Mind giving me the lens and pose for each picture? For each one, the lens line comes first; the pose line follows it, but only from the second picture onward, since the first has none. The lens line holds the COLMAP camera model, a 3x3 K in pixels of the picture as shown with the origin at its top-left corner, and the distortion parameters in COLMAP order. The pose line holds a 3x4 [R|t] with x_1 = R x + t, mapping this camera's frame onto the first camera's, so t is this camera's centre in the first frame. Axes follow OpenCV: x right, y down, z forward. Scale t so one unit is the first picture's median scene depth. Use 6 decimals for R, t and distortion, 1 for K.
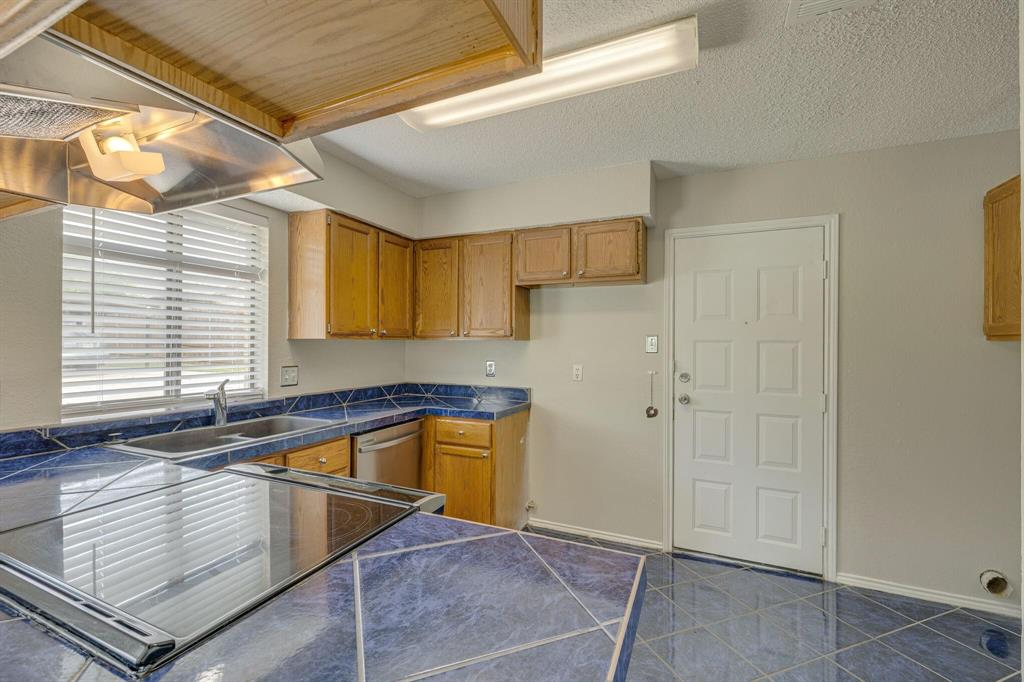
lens RADIAL K [[431.7, 0, 515.1], [0, 431.7, 343.0], [0, 0, 1]] dist [-0.001041, -0.000137]
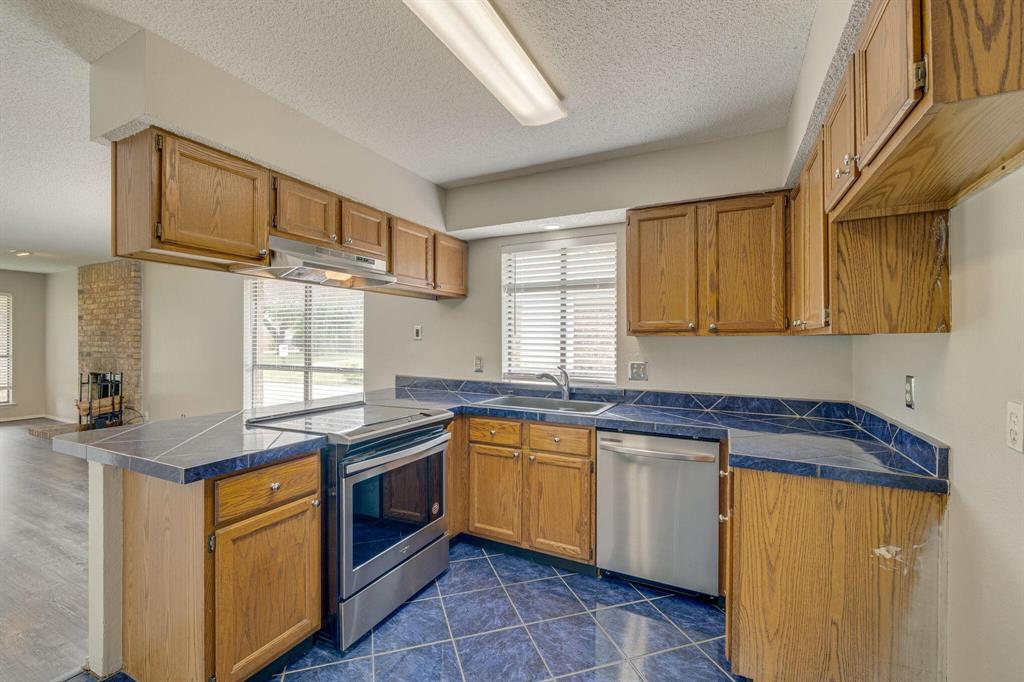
lens RADIAL K [[431.7, 0, 511.7], [0, 431.7, 341.7], [0, 0, 1]] dist [-0.001041, -0.000137]
pose [[-0.041380, -0.005627, -0.999128, 0.529139], [-0.006856, 0.999962, -0.005348, 0.009811], [0.999120, 0.006629, -0.041417, 0.671844]]
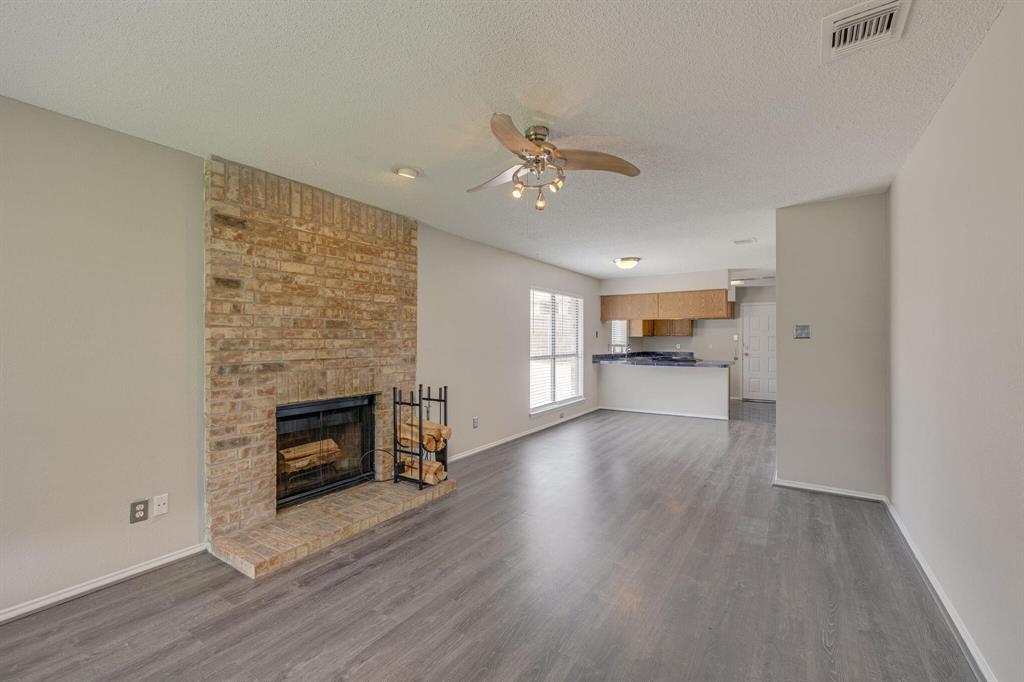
lens RADIAL K [[431.7, 0, 515.1], [0, 431.7, 336.1], [0, 0, 1]] dist [-0.001041, -0.000137]
pose [[0.989420, -0.002694, -0.145057, -0.885939], [0.001655, 0.999972, -0.007283, 0.010887], [0.145072, 0.006965, 0.989397, -2.540524]]
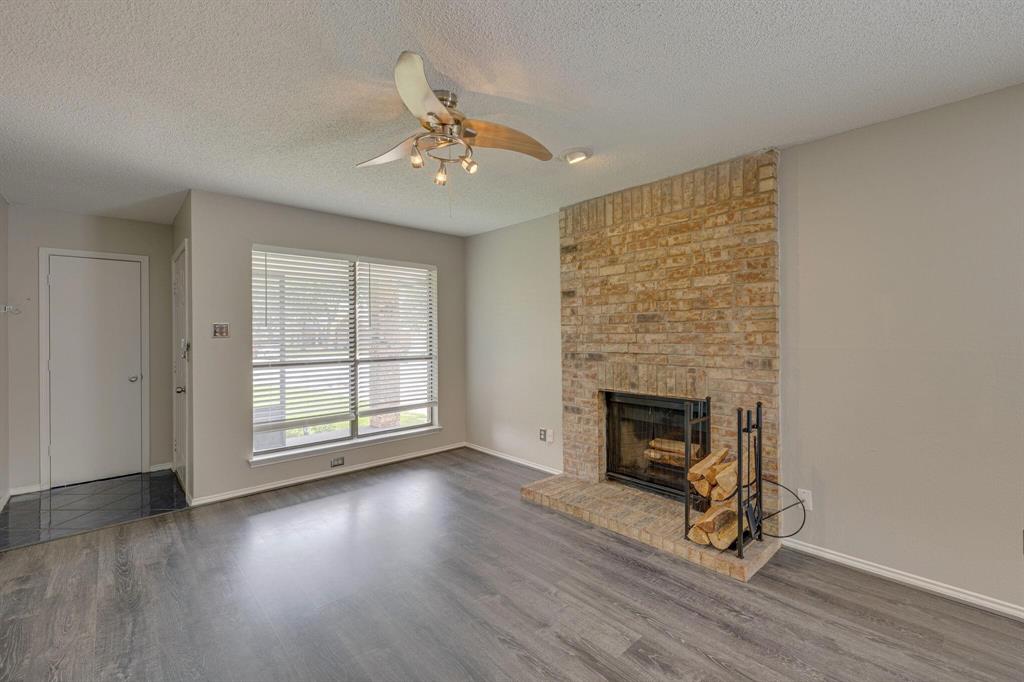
lens RADIAL K [[431.7, 0, 521.0], [0, 431.7, 337.1], [0, 0, 1]] dist [-0.001041, -0.000137]
pose [[-0.370980, -0.004571, -0.928630, -0.363554], [-0.002047, 0.999989, -0.004105, 0.024504], [0.928639, 0.000379, -0.370985, -1.339086]]
